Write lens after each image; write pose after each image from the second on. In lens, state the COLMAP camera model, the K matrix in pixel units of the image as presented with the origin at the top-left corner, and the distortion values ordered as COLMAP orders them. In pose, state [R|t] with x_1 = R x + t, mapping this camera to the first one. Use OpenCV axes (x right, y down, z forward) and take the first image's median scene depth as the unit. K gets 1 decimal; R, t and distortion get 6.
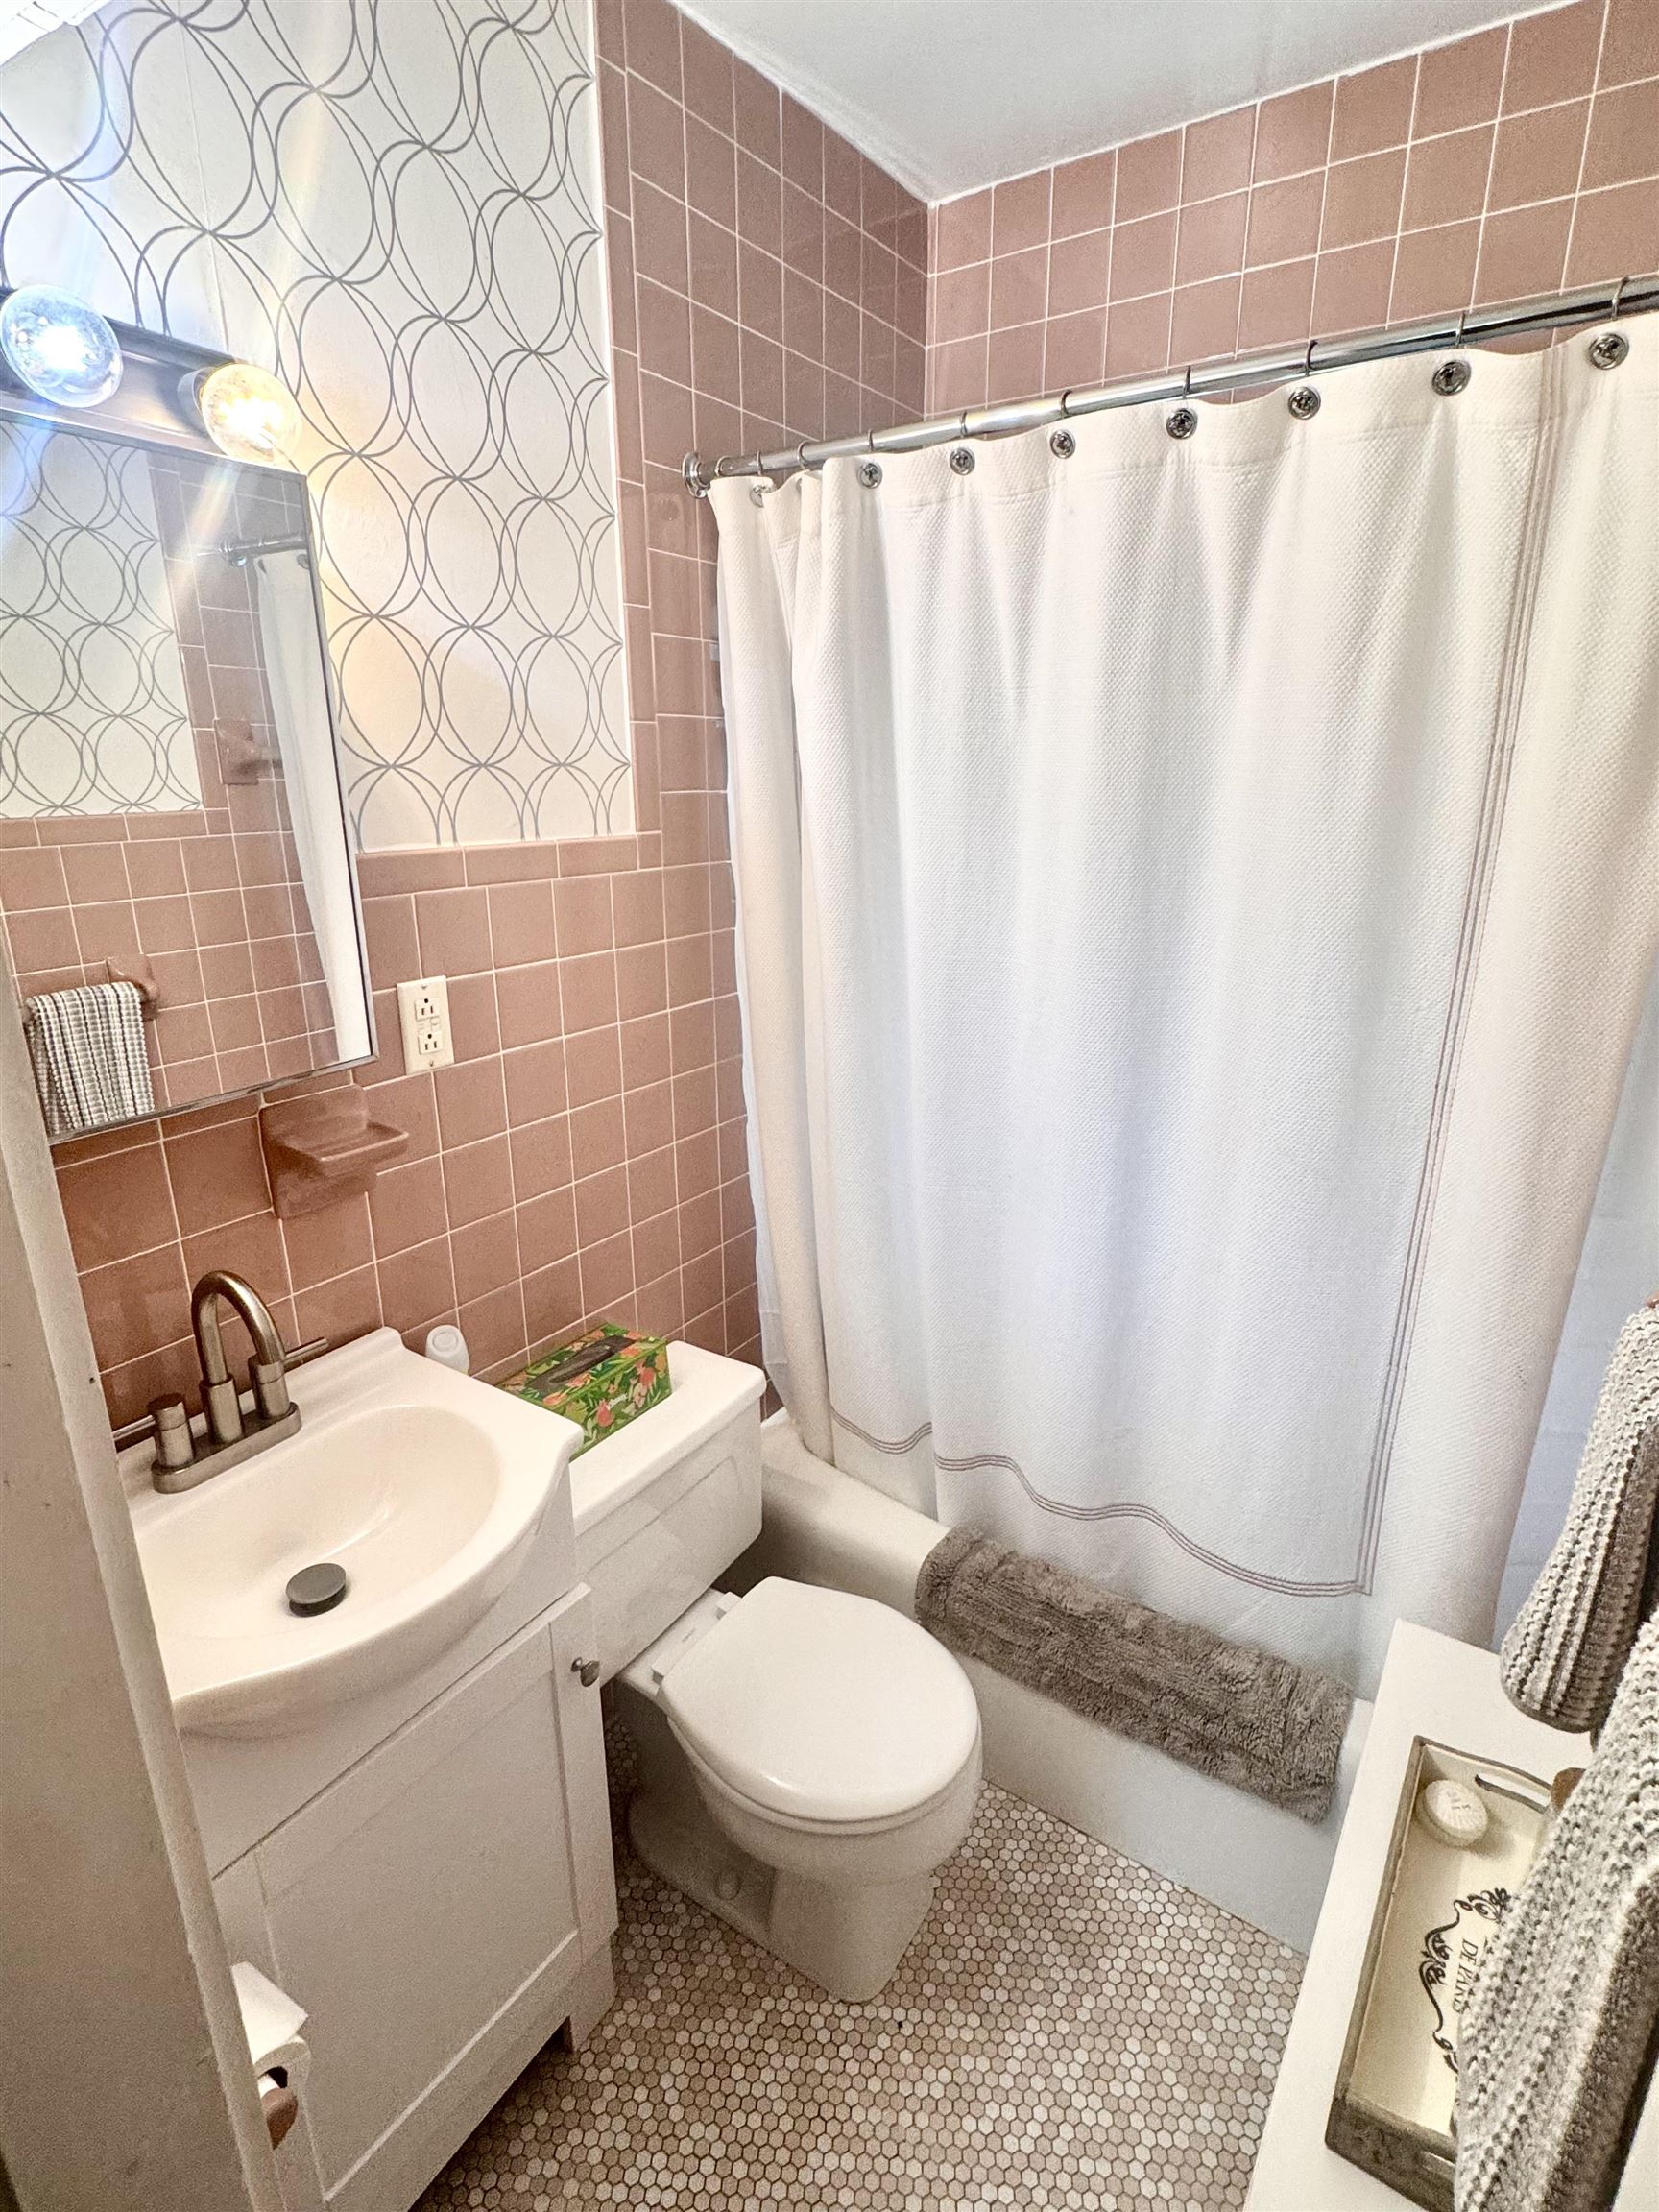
lens RADIAL K [[1121.6, 0, 821.1], [0, 1121.6, 1106.2], [0, 0, 1]] dist [-0.003915, 0.001256]
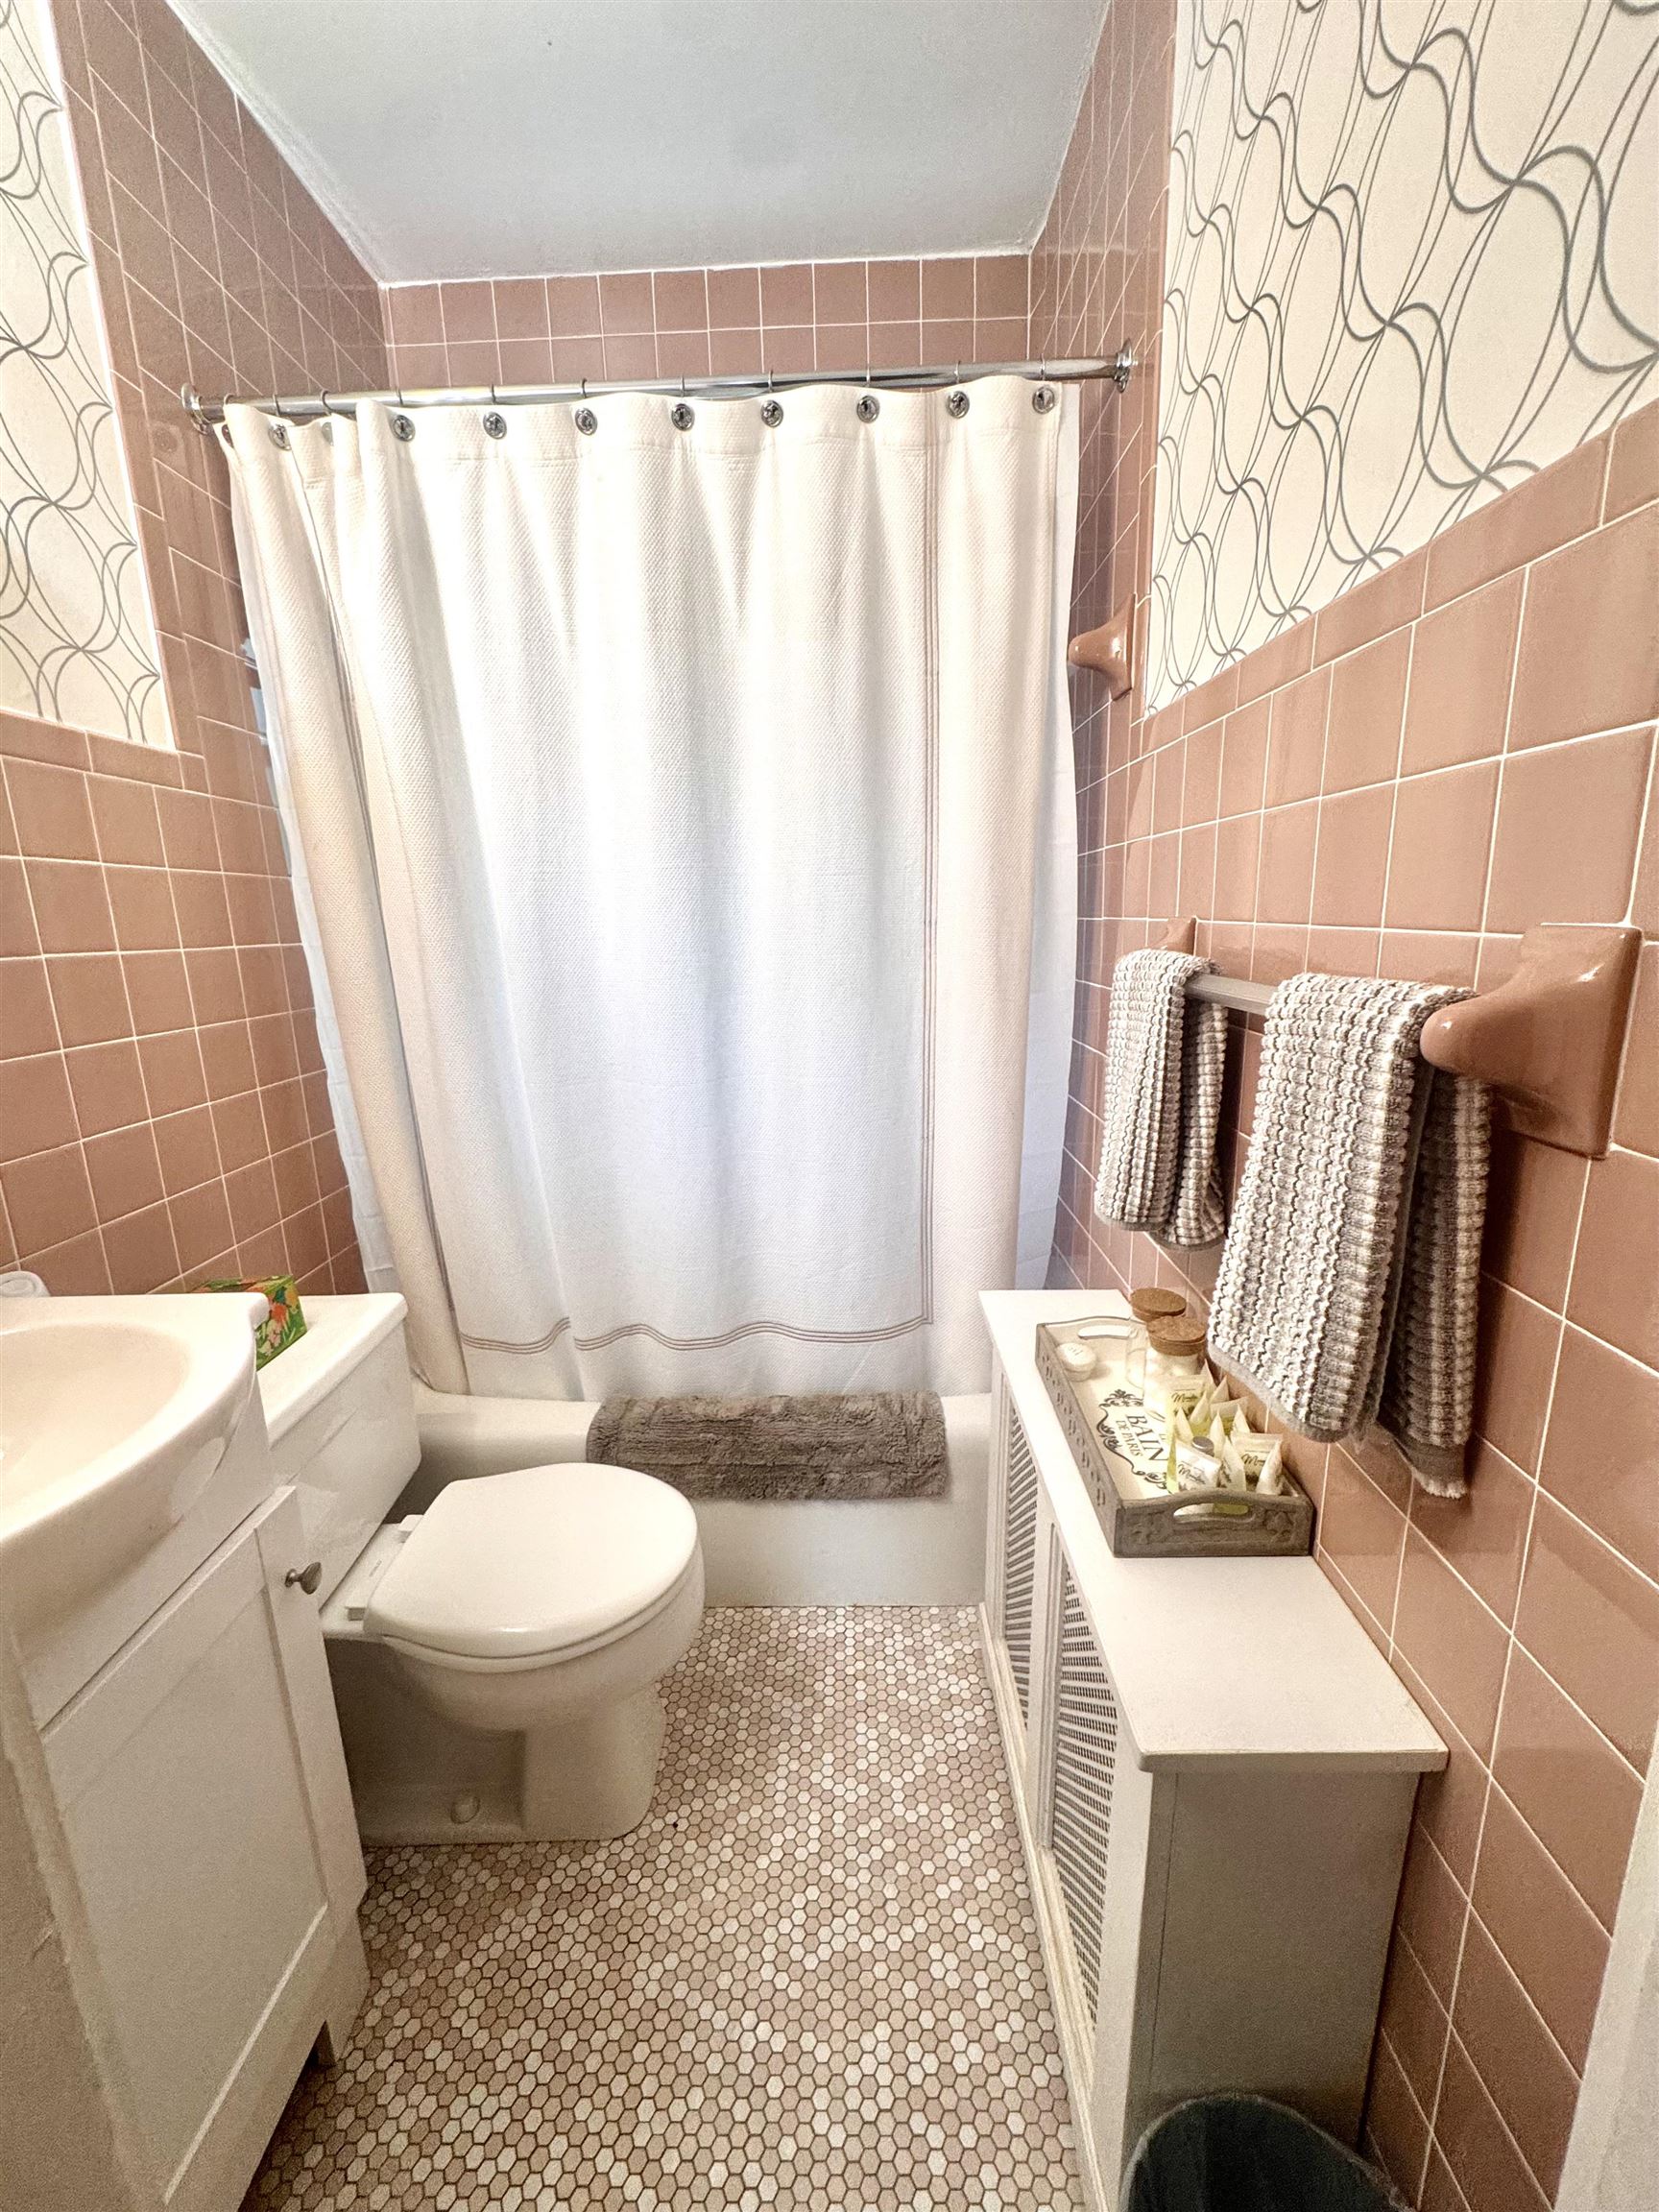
lens RADIAL K [[892.2, 0, 833.4], [0, 892.2, 1105.8], [0, 0, 1]] dist [-0.005093, 0.001351]
pose [[0.832090, -0.133578, 0.538315, -0.163747], [0.182891, 0.982362, -0.038937, 0.207069], [-0.523619, 0.130852, 0.841844, 0.120435]]
